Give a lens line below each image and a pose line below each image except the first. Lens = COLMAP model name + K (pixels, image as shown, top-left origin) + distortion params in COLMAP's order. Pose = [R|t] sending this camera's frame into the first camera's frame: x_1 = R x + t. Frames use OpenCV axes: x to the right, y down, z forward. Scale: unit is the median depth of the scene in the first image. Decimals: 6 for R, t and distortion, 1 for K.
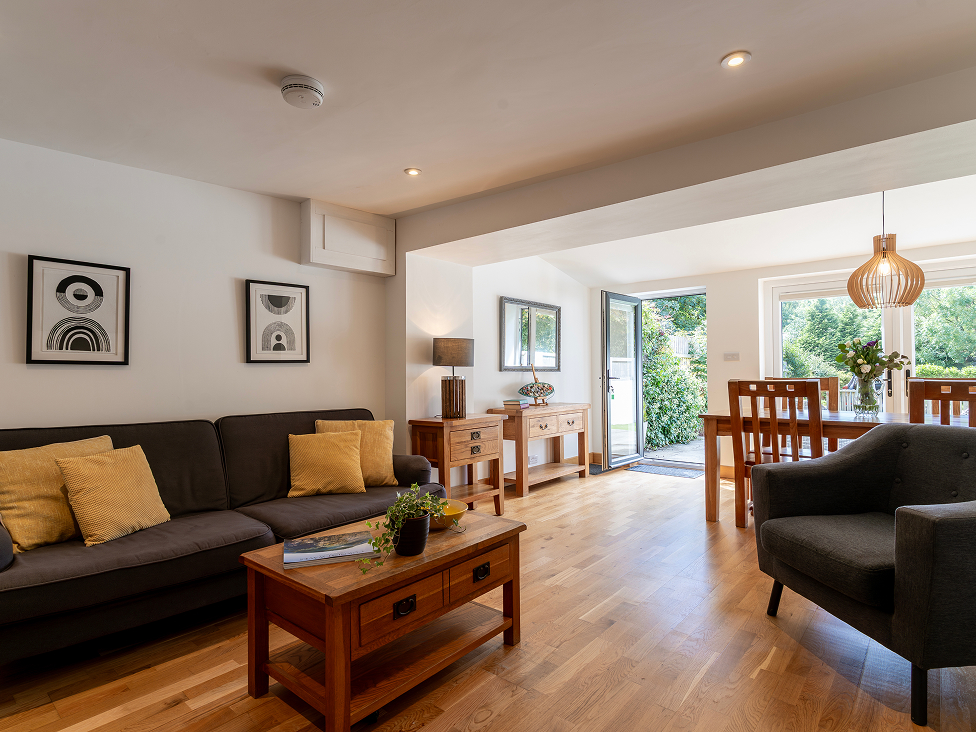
lens RADIAL K [[529.3, 0, 482.6], [0, 529.3, 366.8], [0, 0, 1]] dist [0.006438, 0.000111]
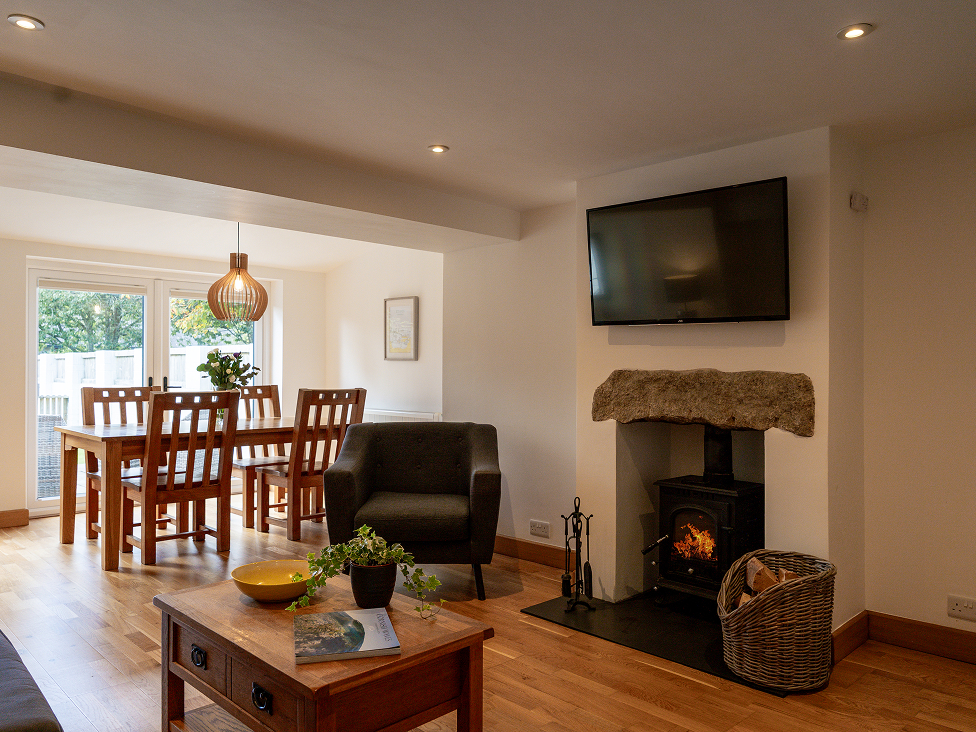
lens RADIAL K [[749.4, 0, 485.7], [0, 749.4, 361.1], [0, 0, 1]] dist [0.001260, -0.000754]
pose [[0.083906, 0.017083, 0.996327, -0.760195], [-0.017234, 0.999728, -0.015690, -0.016638], [-0.996325, -0.015855, 0.084178, 0.409703]]
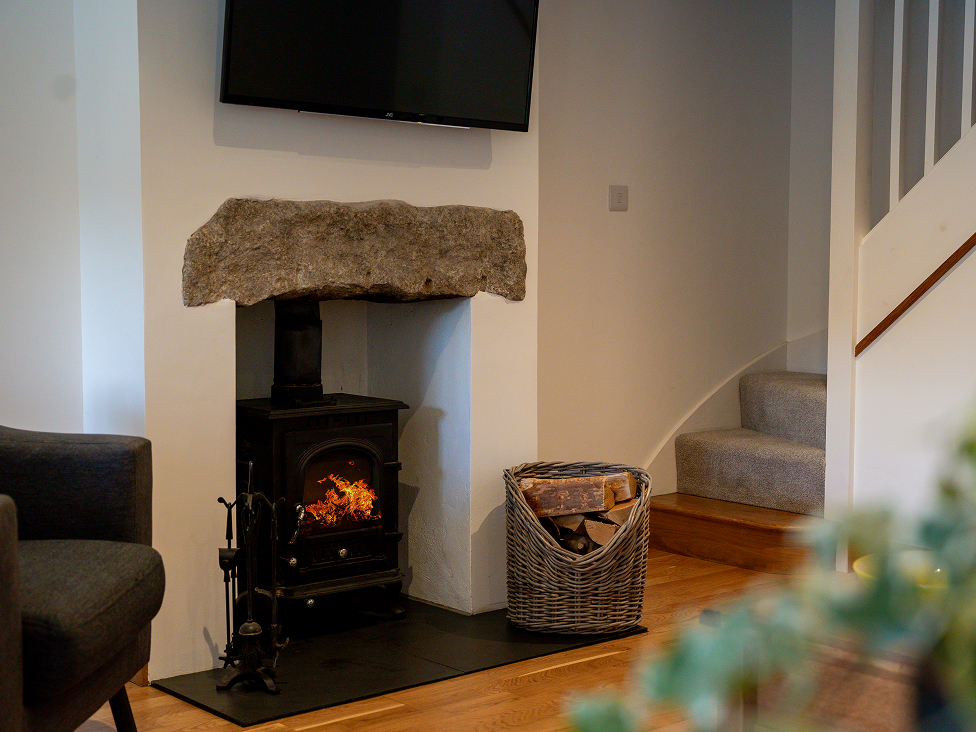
lens RADIAL K [[1426.2, 0, 486.0], [0, 1426.2, 371.2], [0, 0, 1]] dist [0.091033, 0.000000]
pose [[-0.987429, -0.003939, 0.158013, 0.036133], [0.006720, 0.997739, 0.066871, 0.034178], [-0.157919, 0.067092, -0.985170, 1.340882]]
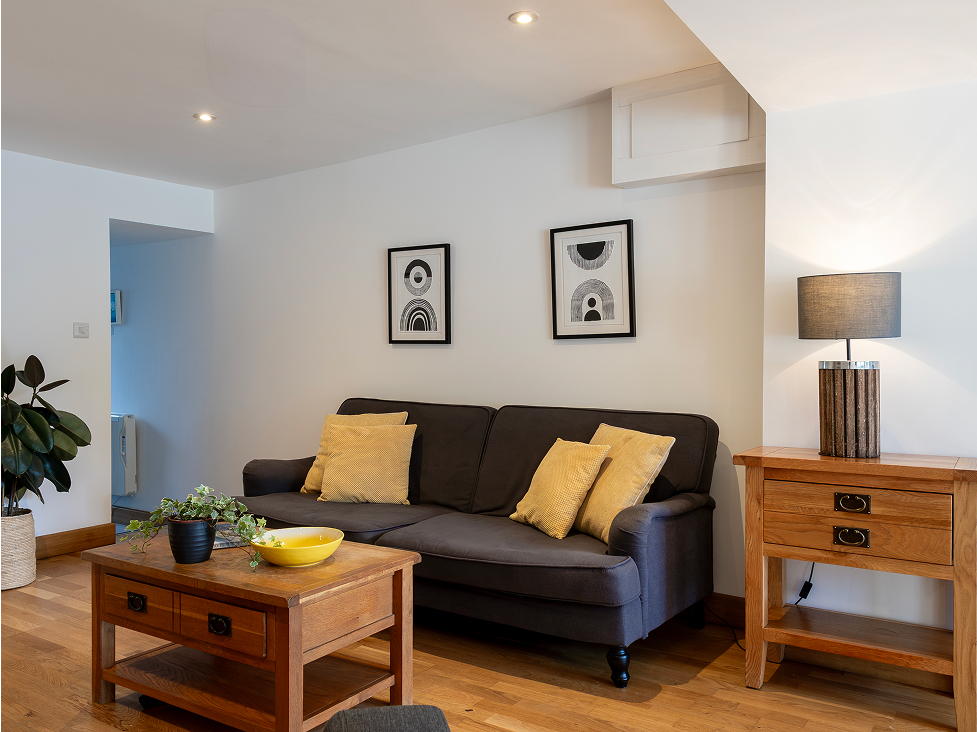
lens RADIAL K [[817.7, 0, 484.6], [0, 817.7, 370.1], [0, 0, 1]] dist [-0.008425, 0.001697]
pose [[0.117293, 0.026011, -0.992757, 0.683541], [0.010483, 0.999569, 0.027428, 0.003956], [0.993042, -0.013624, 0.116970, 0.731669]]
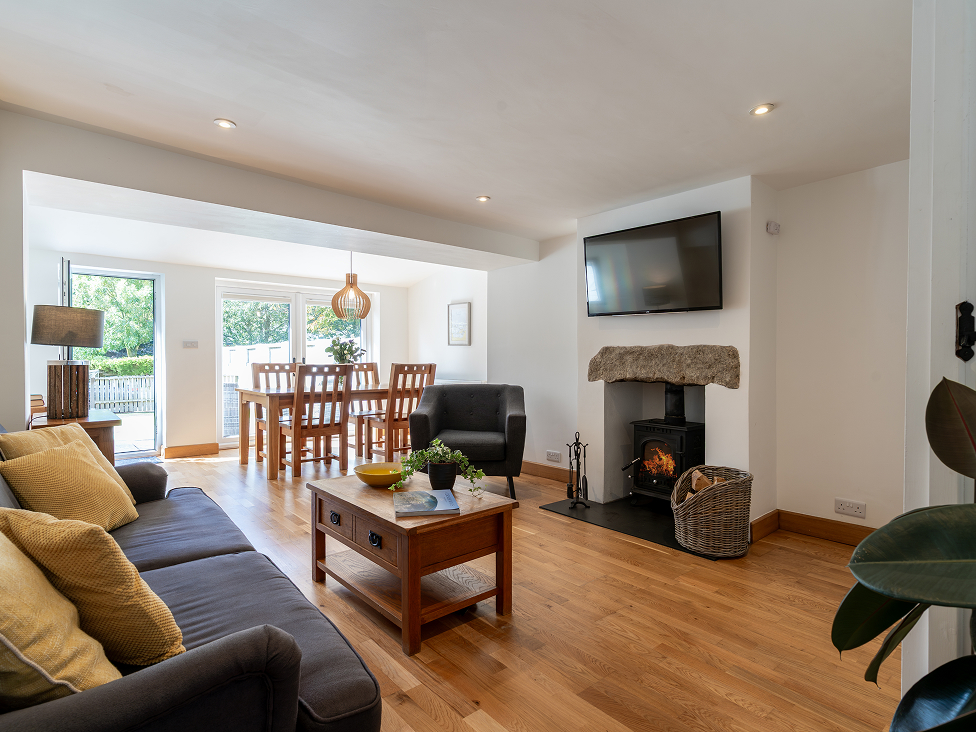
lens RADIAL K [[529.3, 0, 478.6], [0, 529.3, 363.3], [0, 0, 1]] dist [0.006438, 0.000111]
pose [[0.159220, -0.000784, 0.987243, -0.826839], [-0.014575, 0.999889, 0.003145, 0.013334], [-0.987135, -0.014890, 0.159191, 0.396230]]
